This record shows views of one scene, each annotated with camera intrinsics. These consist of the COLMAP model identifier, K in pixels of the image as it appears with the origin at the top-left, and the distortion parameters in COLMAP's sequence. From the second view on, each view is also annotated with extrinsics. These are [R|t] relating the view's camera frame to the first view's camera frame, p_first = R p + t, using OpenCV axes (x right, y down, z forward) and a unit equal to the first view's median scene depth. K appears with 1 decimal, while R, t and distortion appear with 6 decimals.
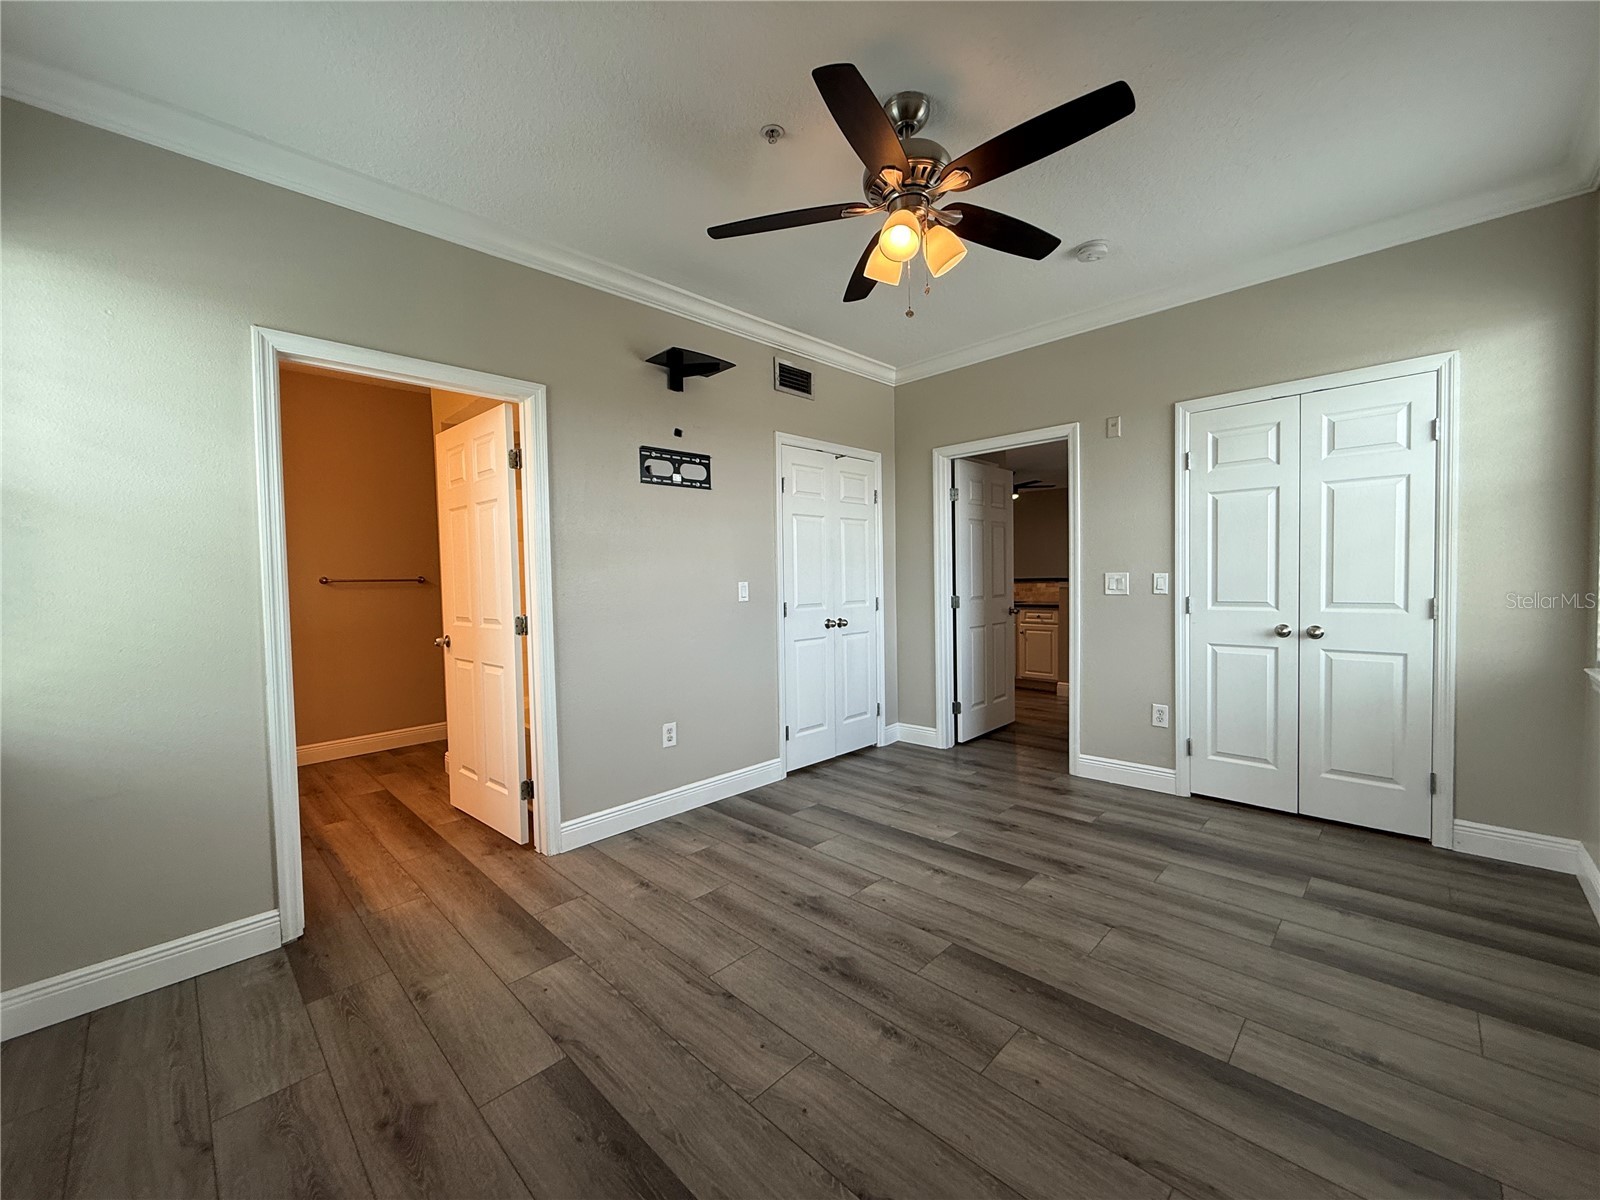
lens RADIAL K [[636.7, 0, 792.8], [0, 636.7, 600.3], [0, 0, 1]] dist [-0.001518, 0.000654]
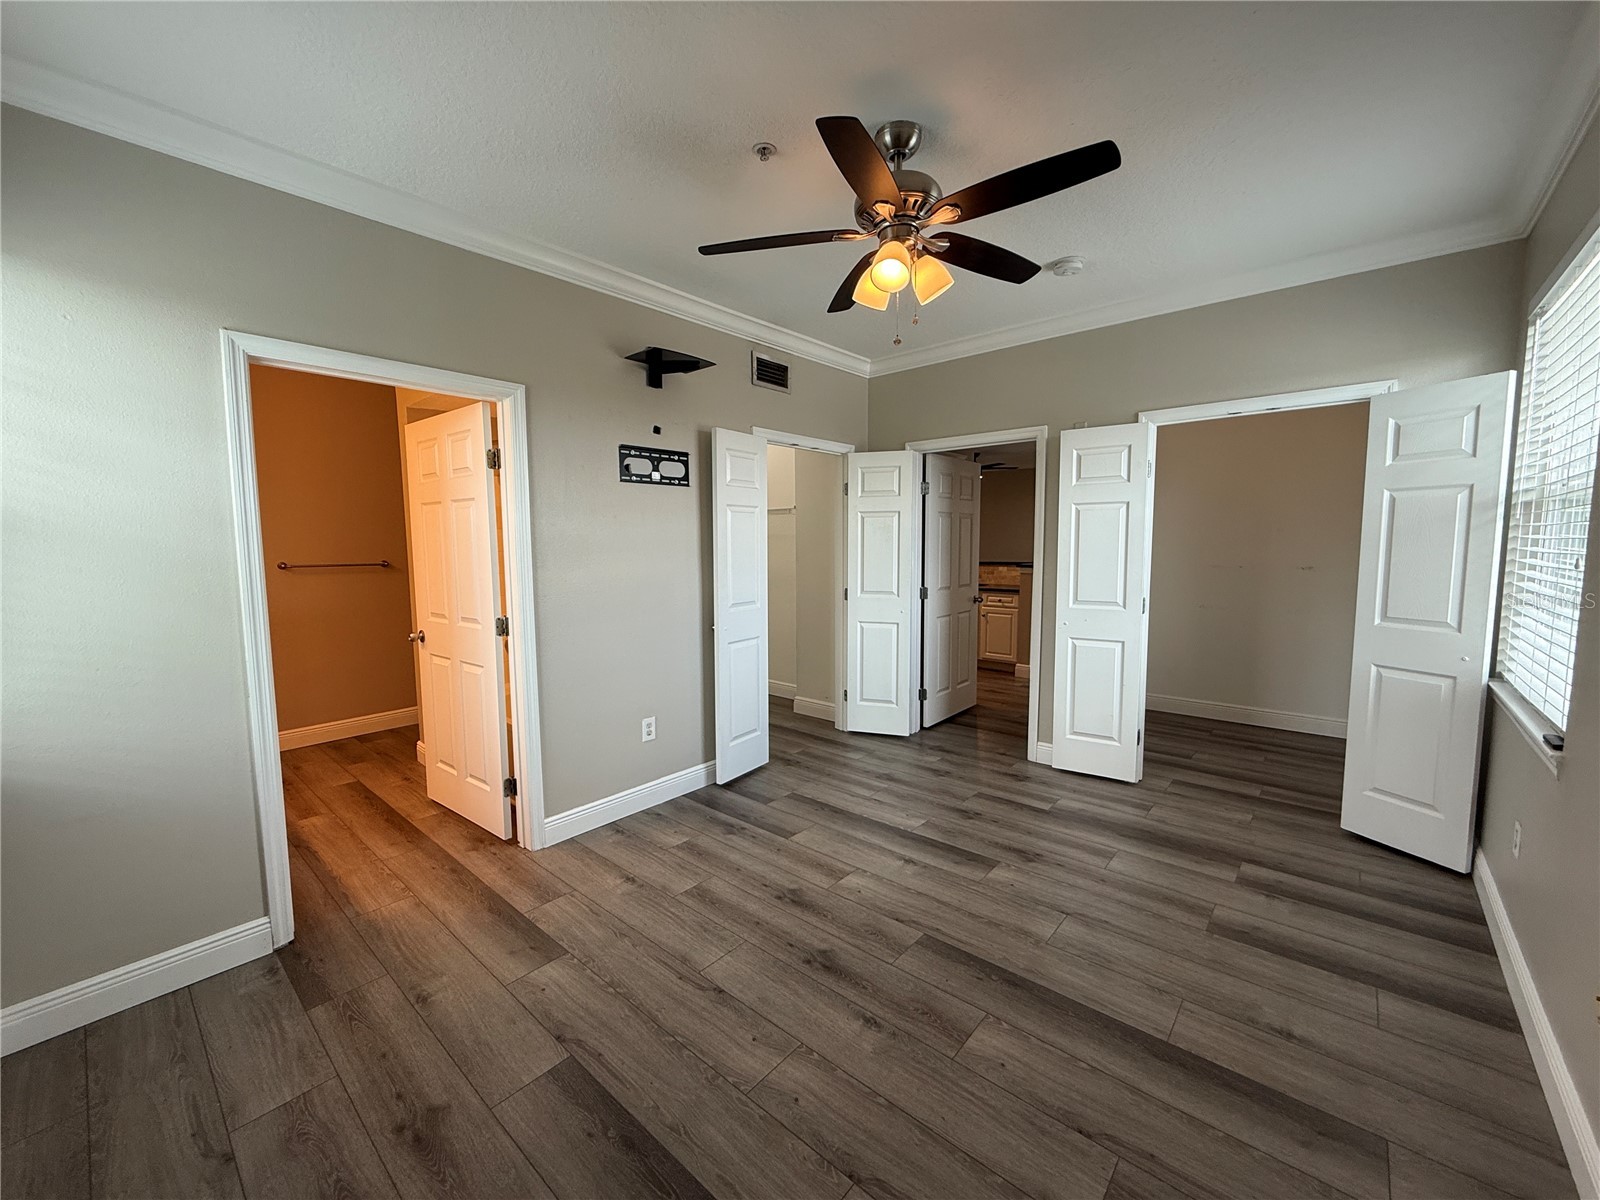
lens RADIAL K [[636.7, 0, 792.8], [0, 636.7, 600.2], [0, 0, 1]] dist [-0.001518, 0.000654]
pose [[0.998080, 0.007422, 0.061488, -0.032379], [-0.010776, 0.998461, 0.054394, -0.063770], [-0.060990, -0.054952, 0.996625, -0.026428]]
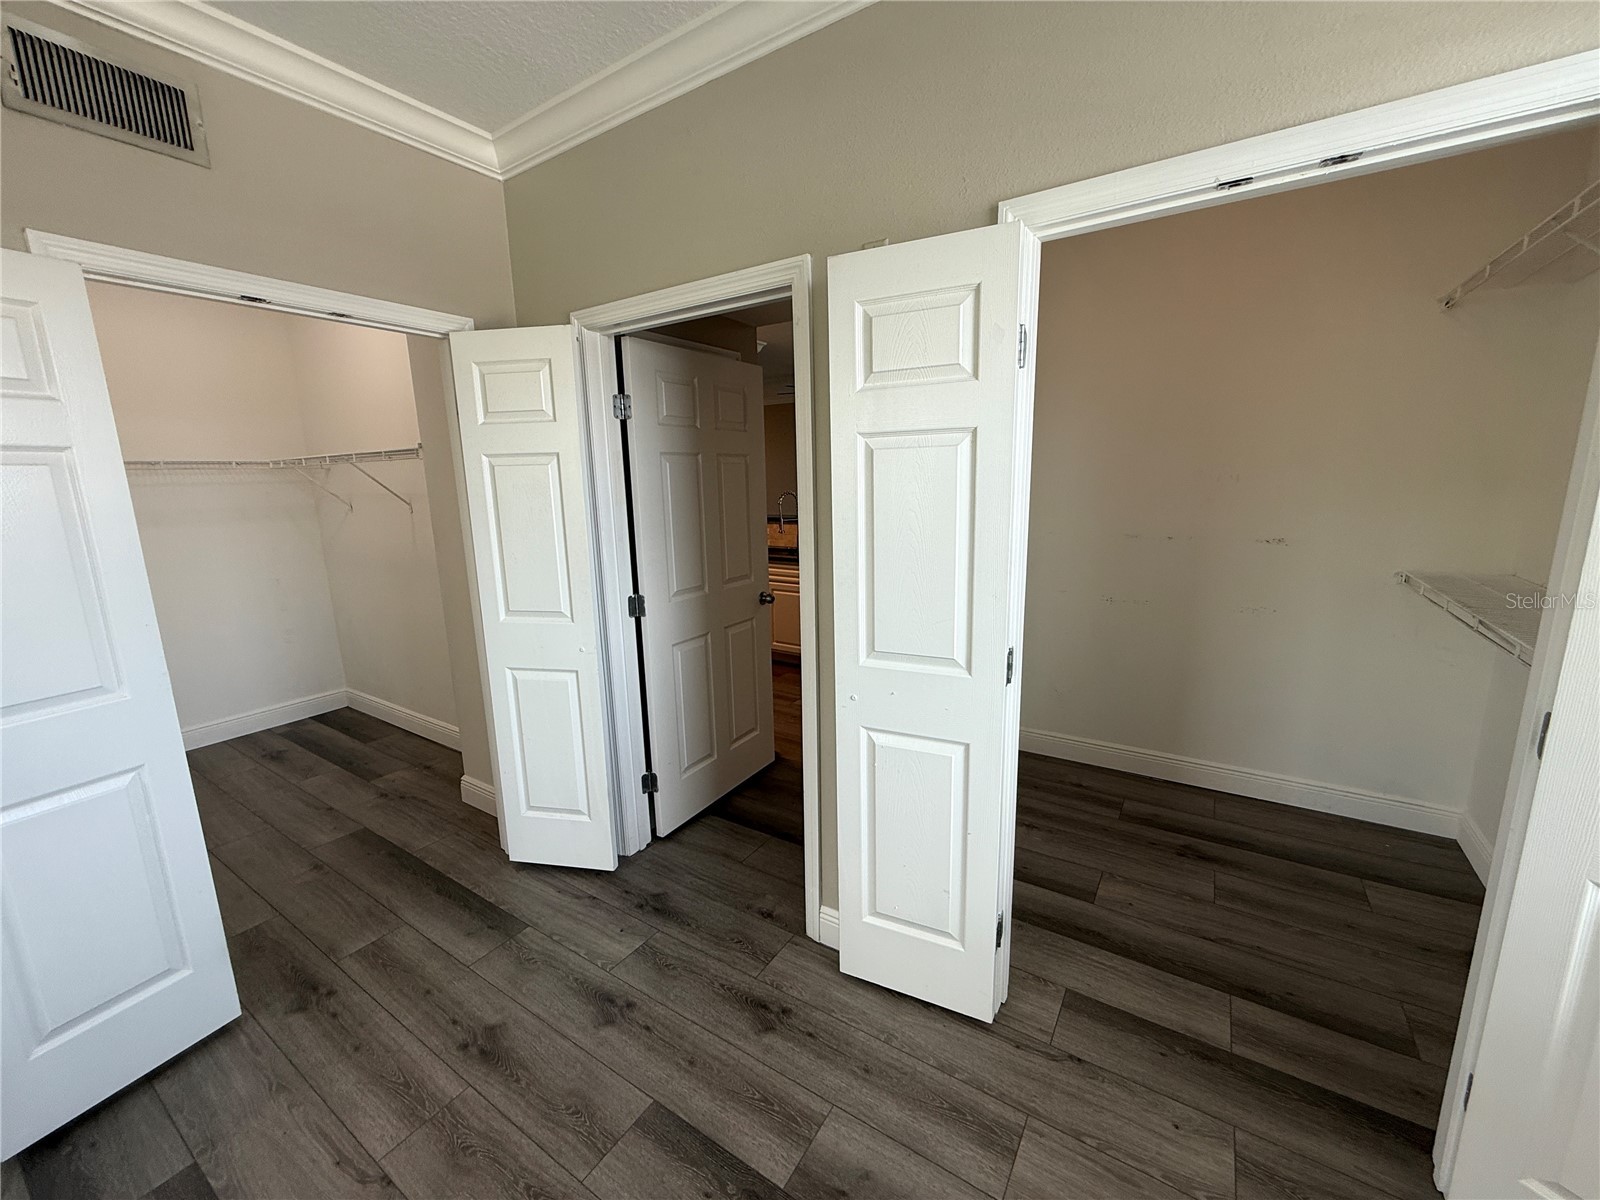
lens RADIAL K [[636.7, 0, 792.3], [0, 636.7, 599.9], [0, 0, 1]] dist [-0.001518, 0.000654]
pose [[0.979897, -0.041013, 0.195245, 0.449953], [0.011213, 0.988417, 0.151350, -0.137616], [-0.199190, -0.146118, 0.969006, 0.698277]]
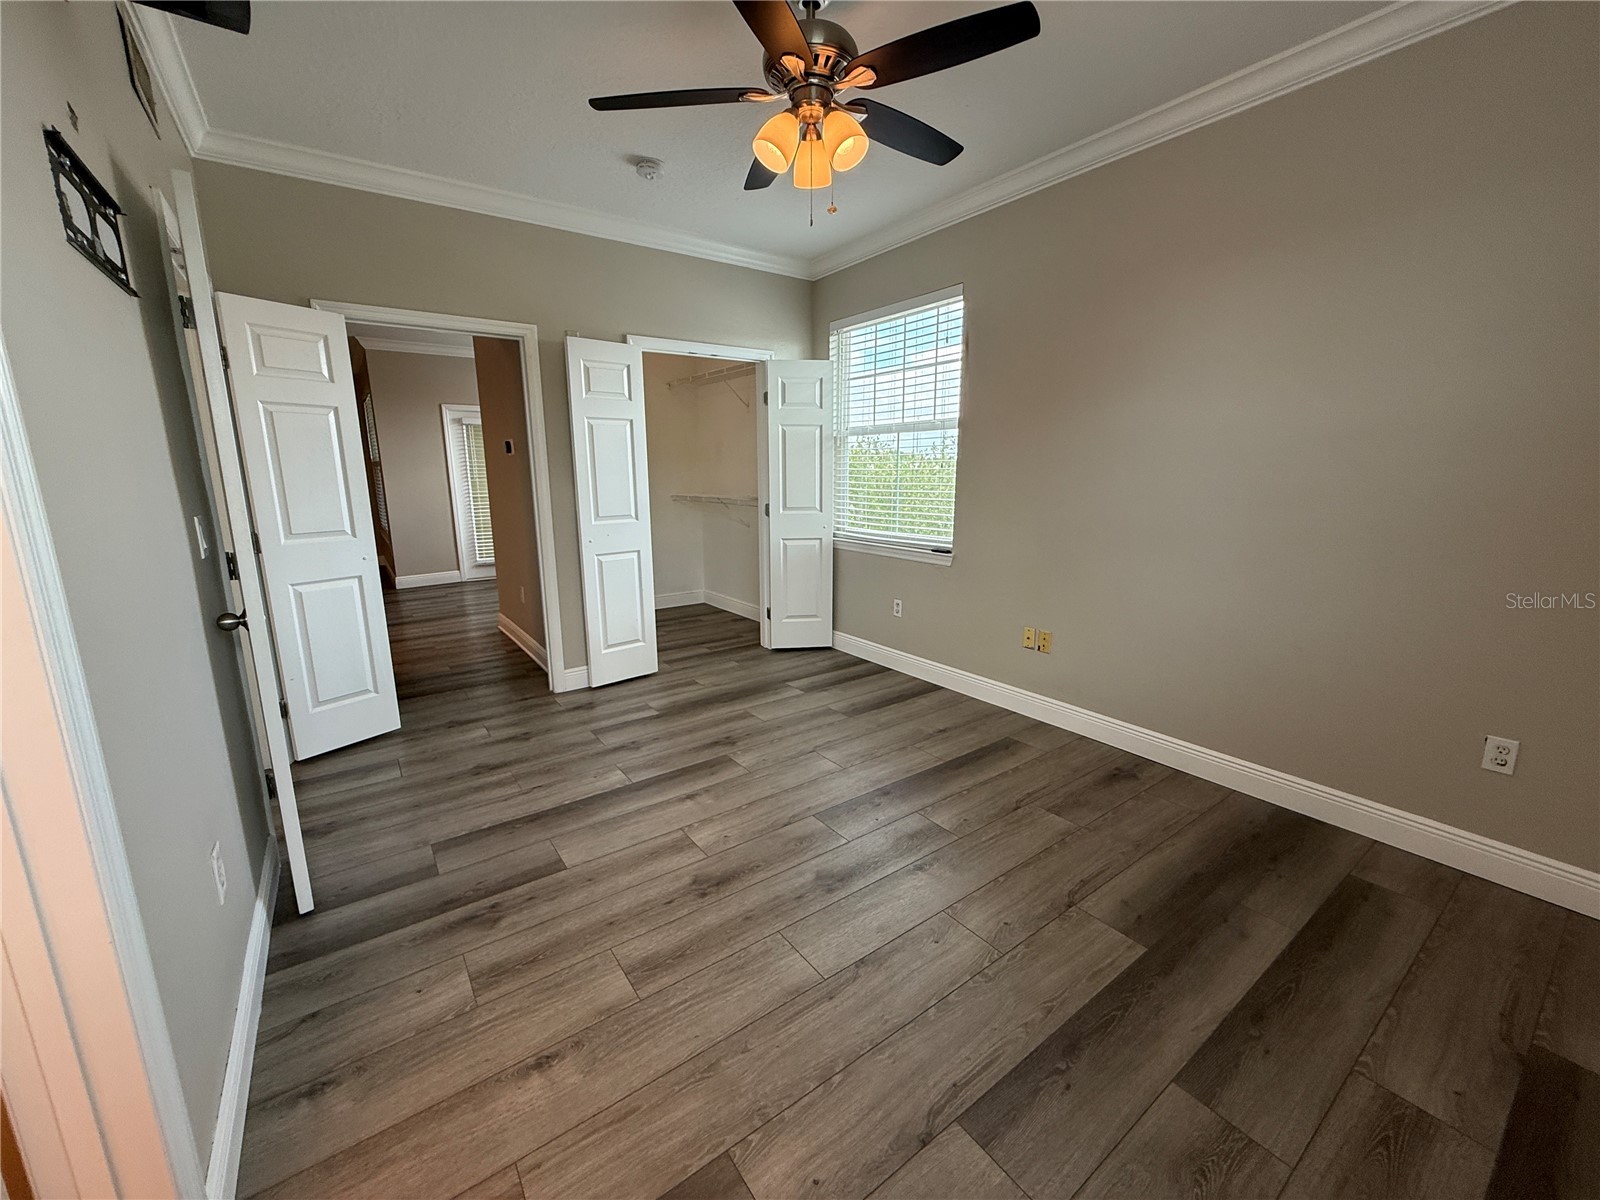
lens RADIAL K [[636.7, 0, 800.8], [0, 636.7, 600.6], [0, 0, 1]] dist [-0.001518, 0.000654]
pose [[0.161648, -0.180418, 0.970216, -0.617316], [0.040424, 0.983531, 0.176159, -0.042253], [-0.986020, 0.010744, 0.166279, 0.623944]]
